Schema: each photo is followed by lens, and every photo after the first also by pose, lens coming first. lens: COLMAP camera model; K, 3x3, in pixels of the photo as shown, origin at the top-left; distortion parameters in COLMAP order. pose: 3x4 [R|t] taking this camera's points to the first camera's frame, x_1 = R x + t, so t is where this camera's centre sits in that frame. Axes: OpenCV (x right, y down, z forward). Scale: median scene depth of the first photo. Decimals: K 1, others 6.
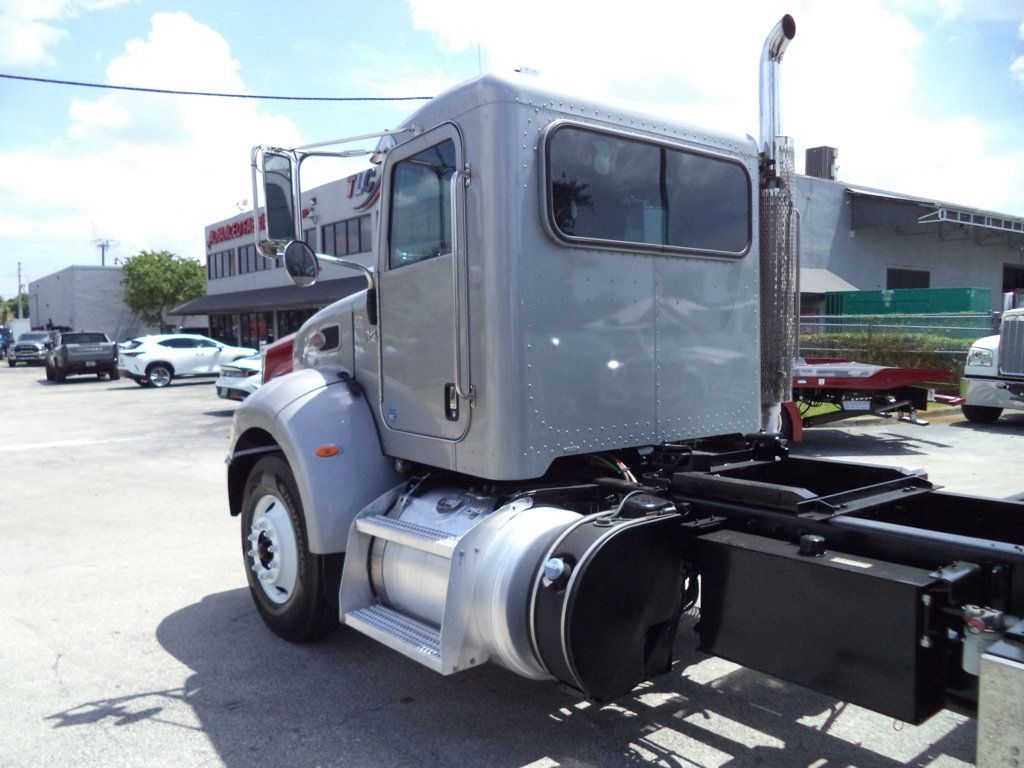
lens RADIAL K [[833.2, 0, 512.1], [0, 833.2, 384.3], [0, 0, 1]] dist [-0.023328, -0.008153]
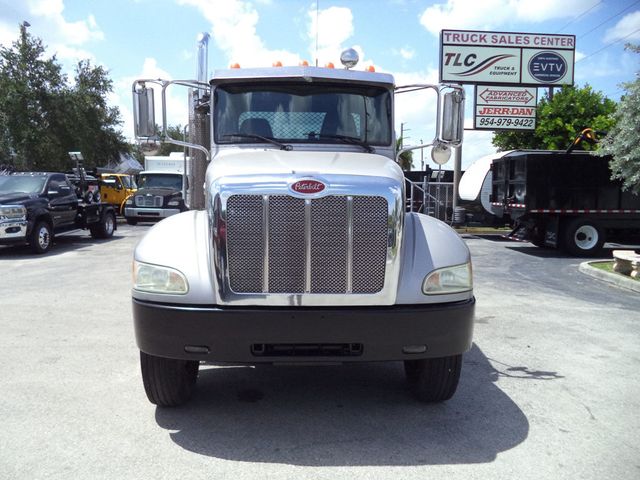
lens RADIAL K [[520.7, 0, 317.0], [0, 520.7, 241.5], [0, 0, 1]] dist [-0.023328, -0.008153]
pose [[-0.800318, -0.053852, 0.597153, -1.041506], [0.031714, 0.990762, 0.131852, -0.146971], [-0.598736, 0.124461, -0.791217, 2.957871]]
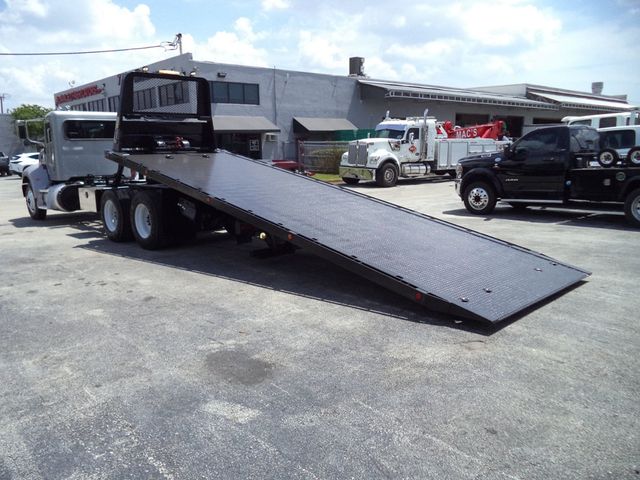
lens RADIAL K [[520.7, 0, 323.7], [0, 520.7, 236.7], [0, 0, 1]] dist [-0.023328, -0.008153]
pose [[0.996240, -0.023210, 0.083474, 1.326465], [0.013870, 0.993748, 0.110785, 0.107055], [-0.085523, -0.109211, 0.990333, -2.454193]]
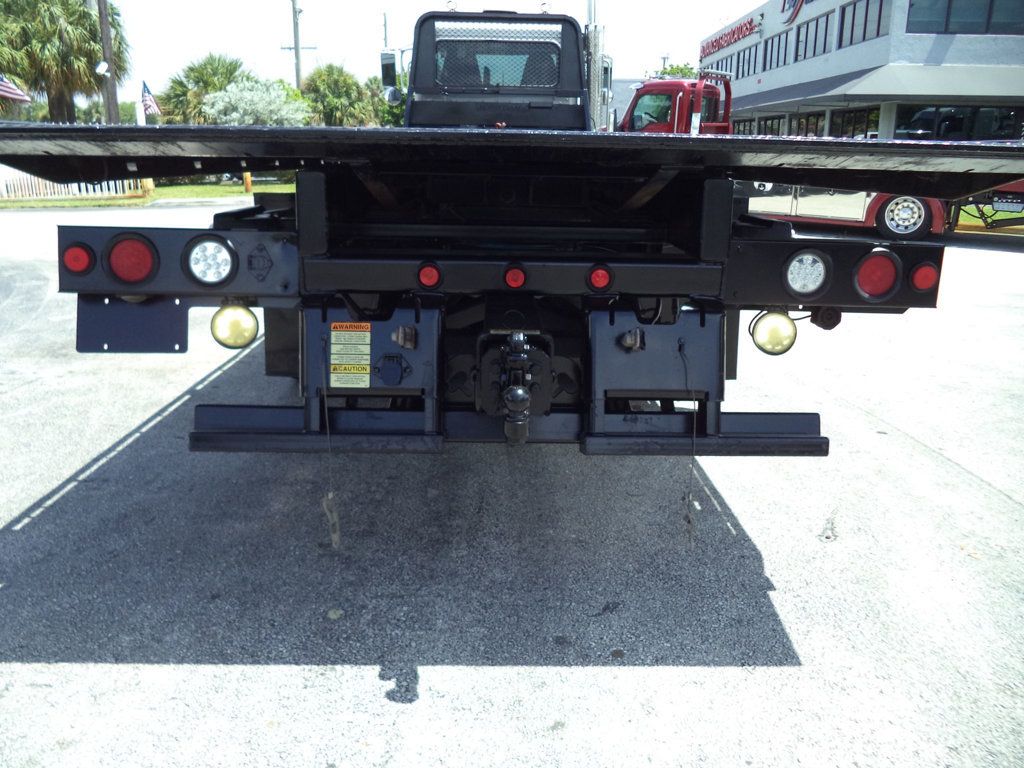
lens RADIAL K [[833.2, 0, 513.6], [0, 833.2, 389.4], [0, 0, 1]] dist [-0.023328, -0.008153]
pose [[0.788488, 0.192134, -0.584270, 1.733614], [-0.058156, 0.968989, 0.240164, 0.104075], [0.612295, -0.155388, 0.775209, -0.921719]]
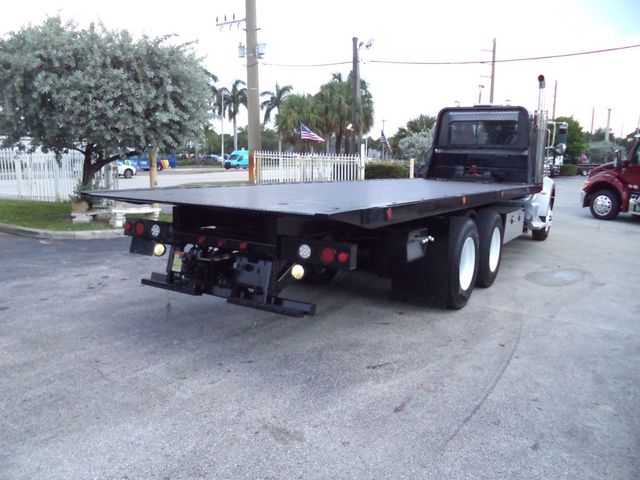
lens RADIAL K [[520.7, 0, 322.5], [0, 520.7, 248.2], [0, 0, 1]] dist [-0.023328, -0.008153]
pose [[0.330420, 0.181984, -0.926123, 2.430379], [-0.082540, 0.983048, 0.163721, -0.004371], [0.940218, 0.022345, 0.339840, -0.654910]]
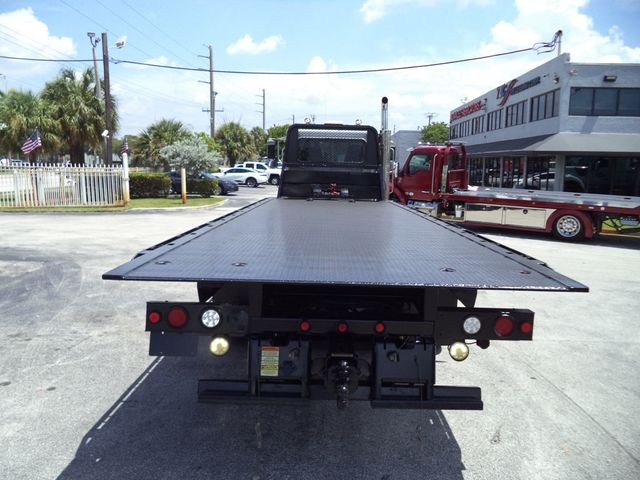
lens RADIAL K [[520.7, 0, 321.3], [0, 520.7, 243.0], [0, 0, 1]] dist [-0.023328, -0.008153]
pose [[0.767283, 0.119818, -0.630016, 1.849515], [-0.064473, 0.991826, 0.110108, -0.040588], [0.638060, -0.043866, 0.768736, -1.094012]]
